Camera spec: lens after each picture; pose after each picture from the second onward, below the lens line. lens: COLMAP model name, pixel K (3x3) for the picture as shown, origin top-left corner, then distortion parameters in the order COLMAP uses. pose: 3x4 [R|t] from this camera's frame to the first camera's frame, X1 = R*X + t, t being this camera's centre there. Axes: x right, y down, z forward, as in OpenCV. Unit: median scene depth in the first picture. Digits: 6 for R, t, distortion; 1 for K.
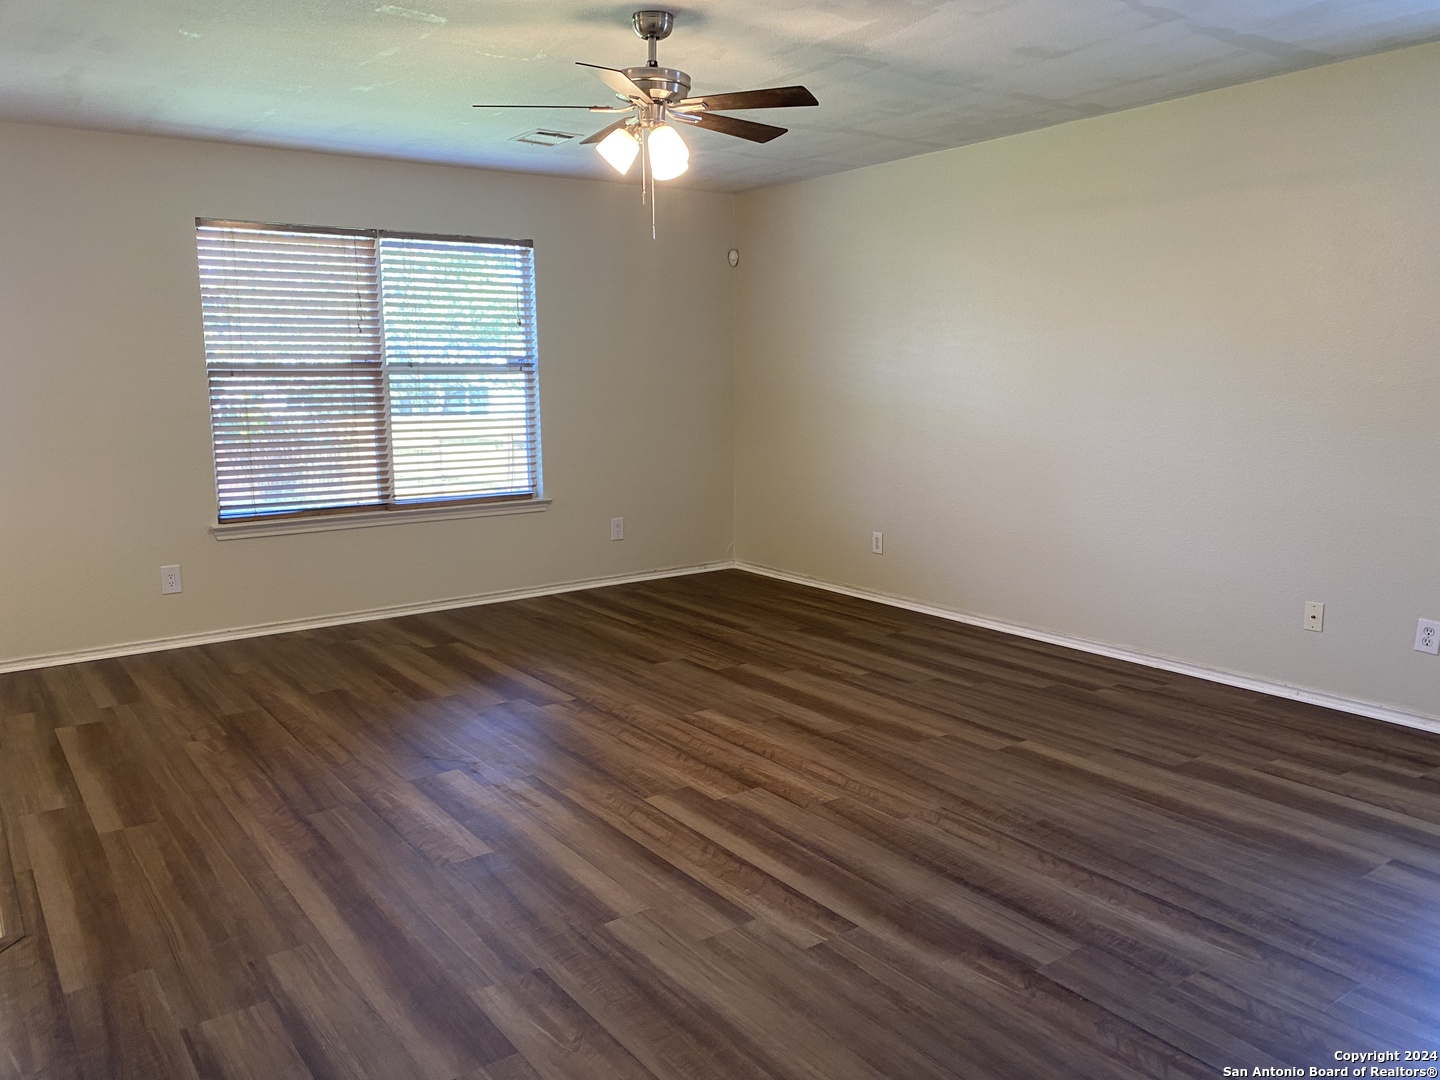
lens RADIAL K [[1100.5, 0, 713.3], [0, 1100.5, 541.9], [0, 0, 1]] dist [0.040321, -0.041490]
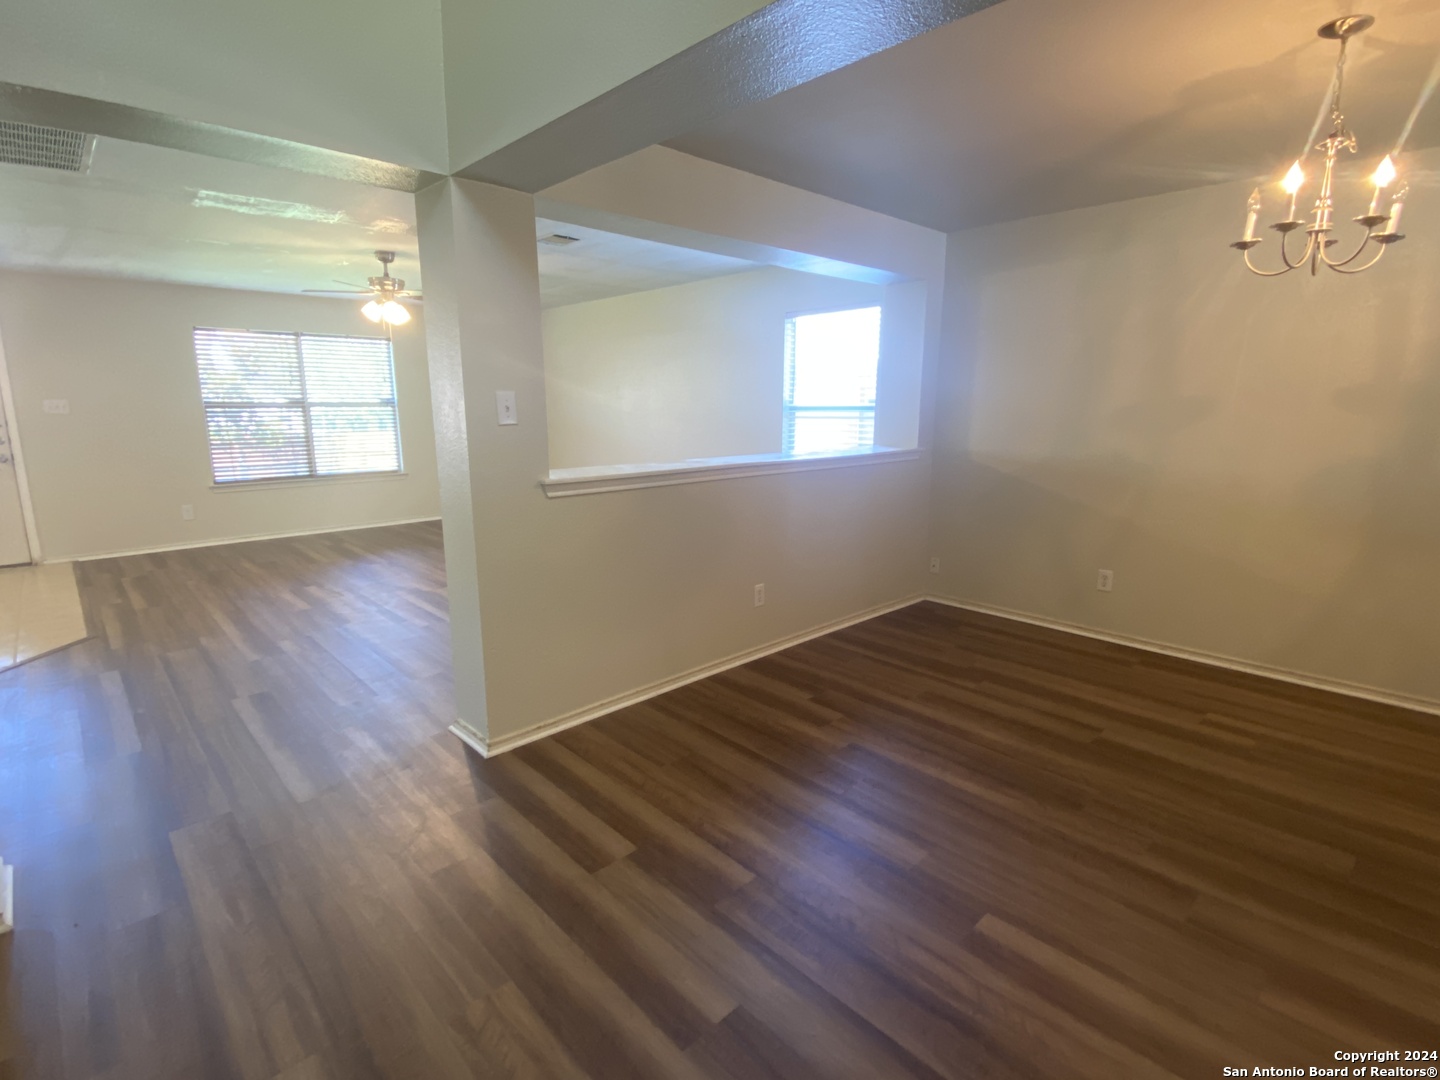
lens RADIAL K [[705.6, 0, 724.8], [0, 705.6, 545.0], [0, 0, 1]] dist [0.004159, -0.005616]
pose [[0.990072, -0.018210, 0.139376, 0.331815], [0.012449, 0.999036, 0.042096, 0.061102], [-0.140008, -0.039943, 0.989344, -0.446365]]
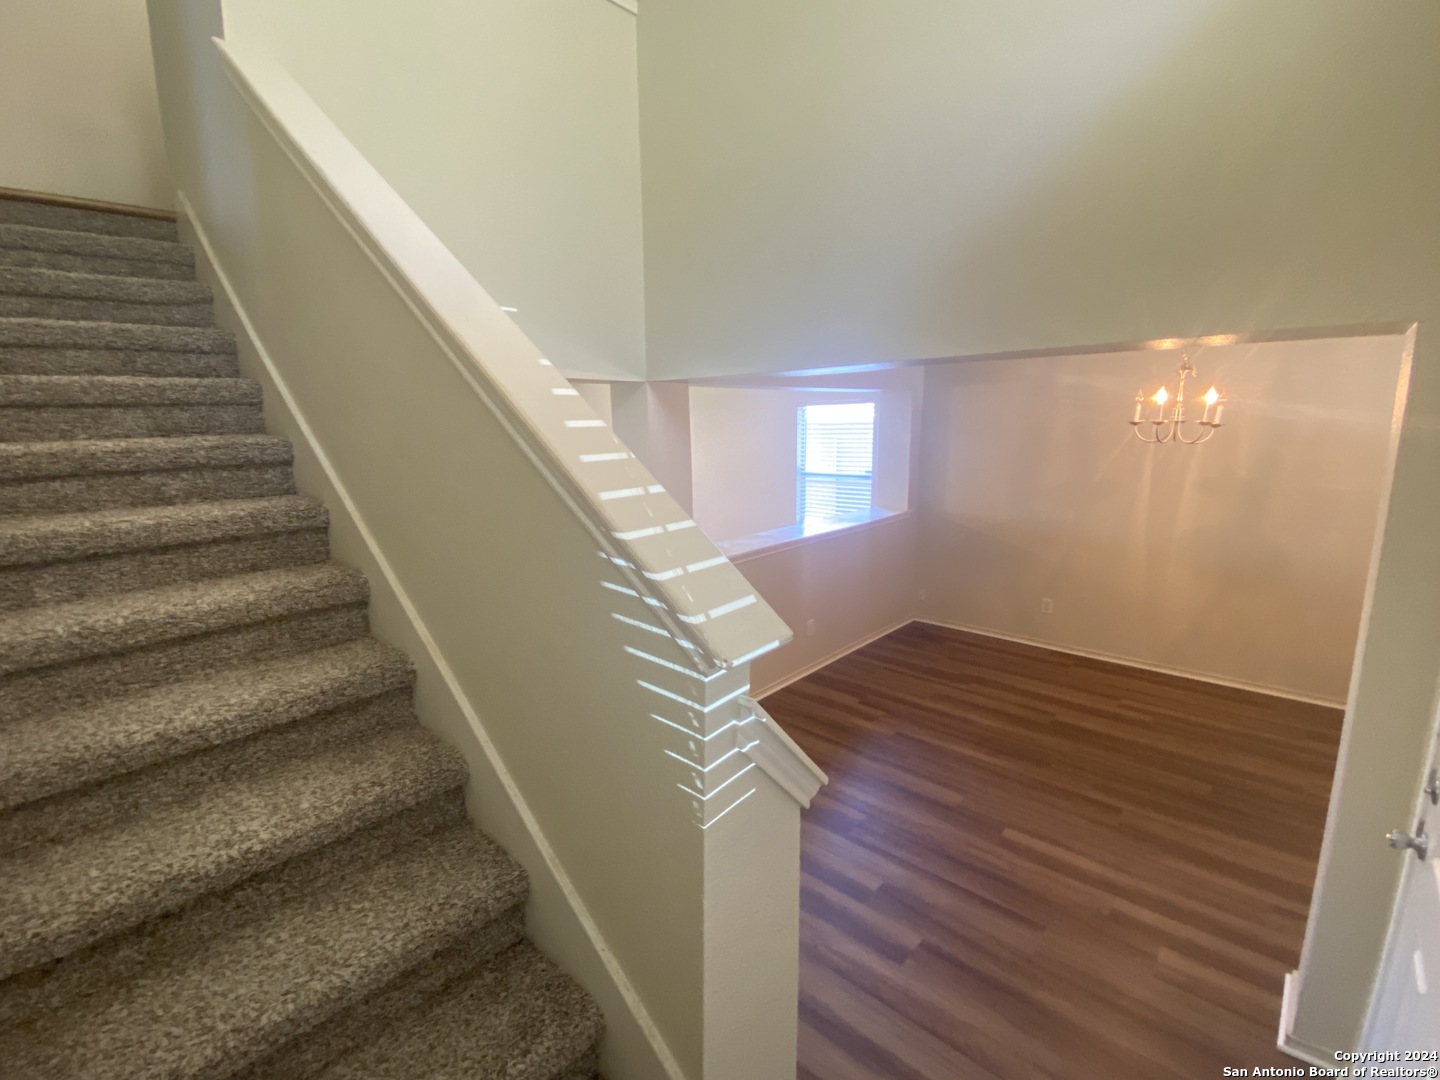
lens RADIAL K [[655.7, 0, 718.0], [0, 655.7, 544.9], [0, 0, 1]] dist [0.007913, 0.000261]
pose [[0.978033, -0.052655, 0.201689, 0.119990], [0.044821, 0.998060, 0.043217, -0.038366], [-0.203573, -0.033228, 0.978496, -0.663960]]
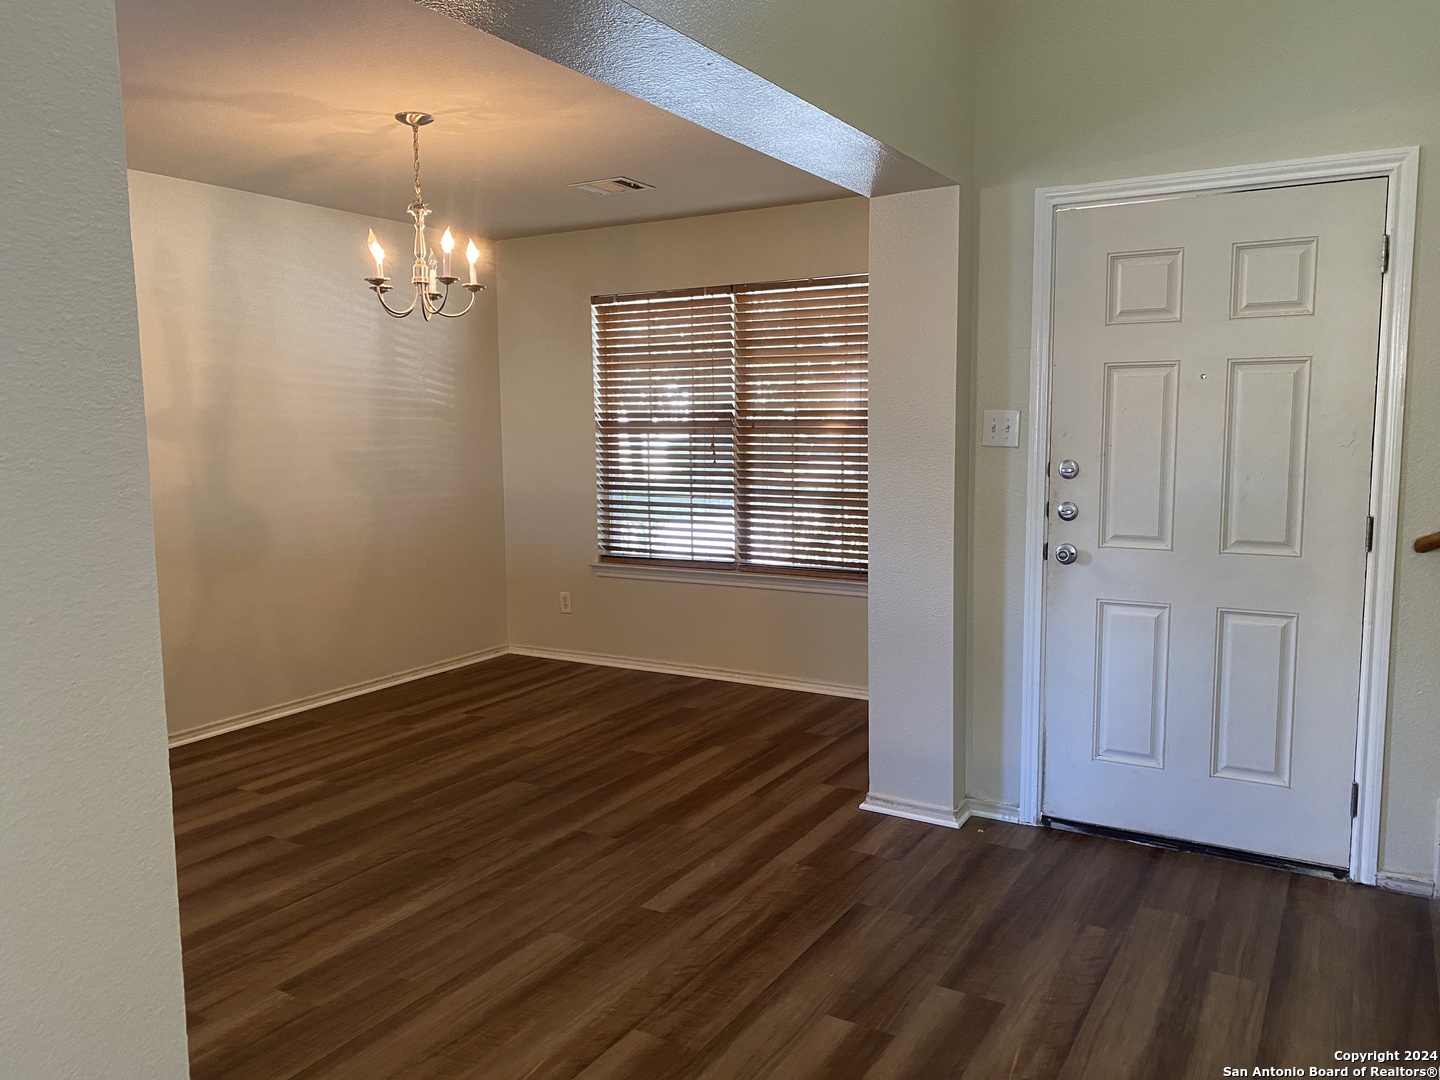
lens RADIAL K [[1100.5, 0, 707.1], [0, 1100.5, 538.3], [0, 0, 1]] dist [0.040321, -0.041490]
pose [[-0.397722, -0.086839, 0.913387, -0.099443], [0.160174, 0.973652, 0.162314, -0.032492], [-0.903416, 0.210857, -0.373334, 0.129982]]
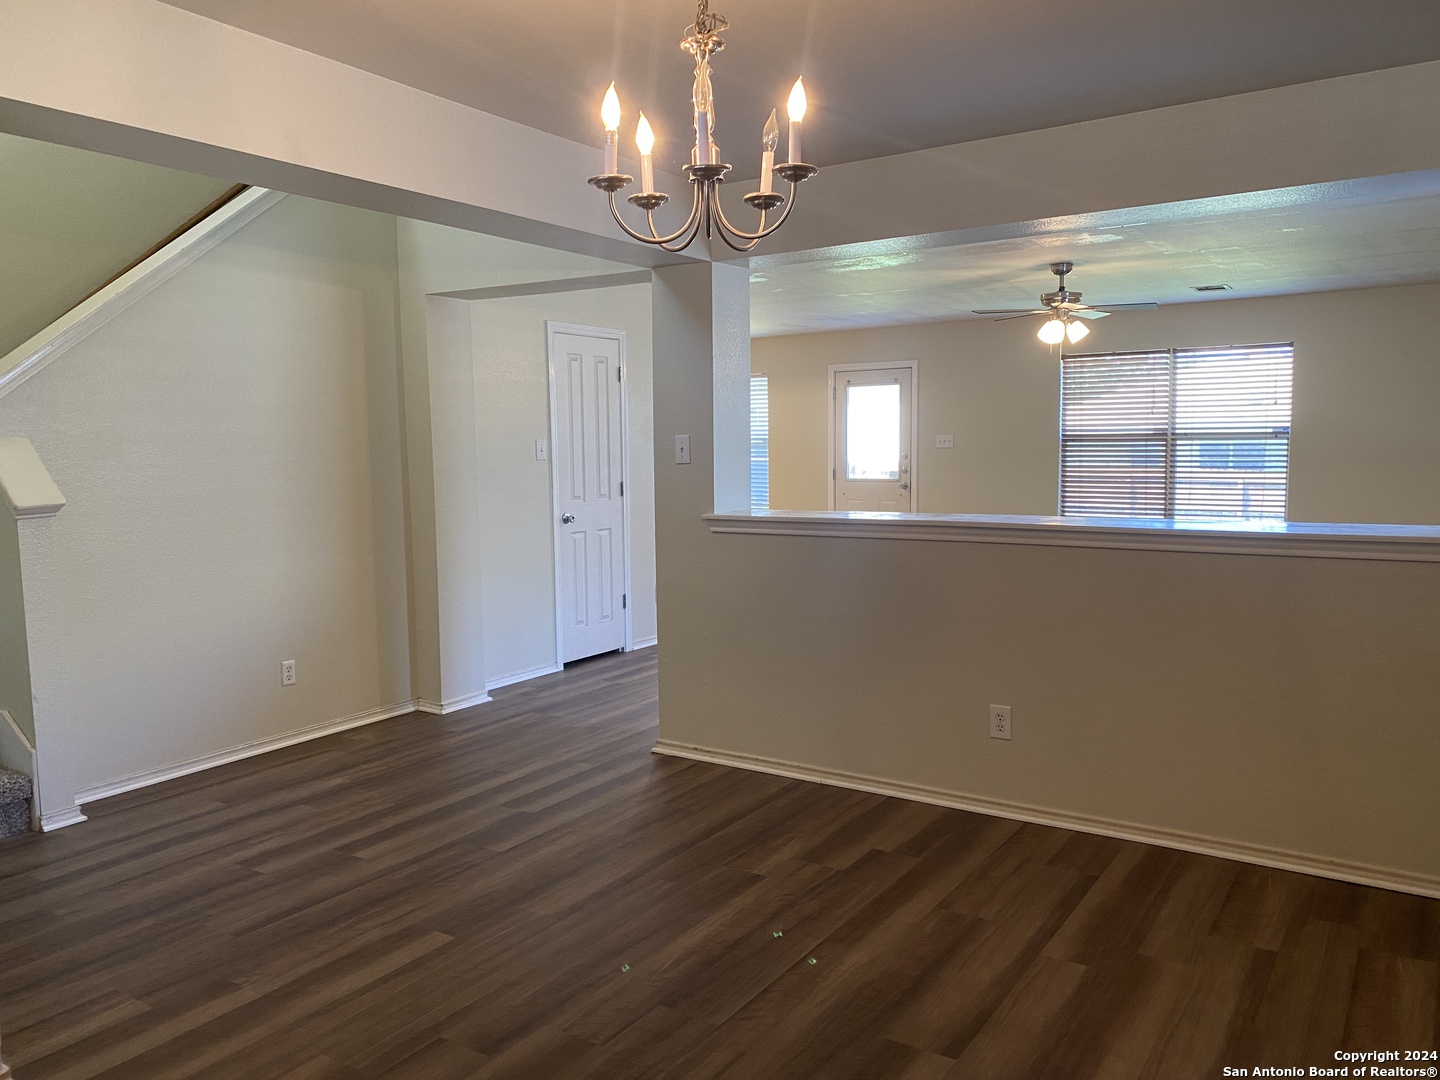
lens RADIAL K [[1100.5, 0, 700.5], [0, 1100.5, 546.5], [0, 0, 1]] dist [0.040321, -0.041490]
pose [[0.345256, 0.098036, -0.933374, 1.233297], [-0.138127, 0.989007, 0.052786, 0.003766], [0.928288, 0.110700, 0.355002, -0.179766]]
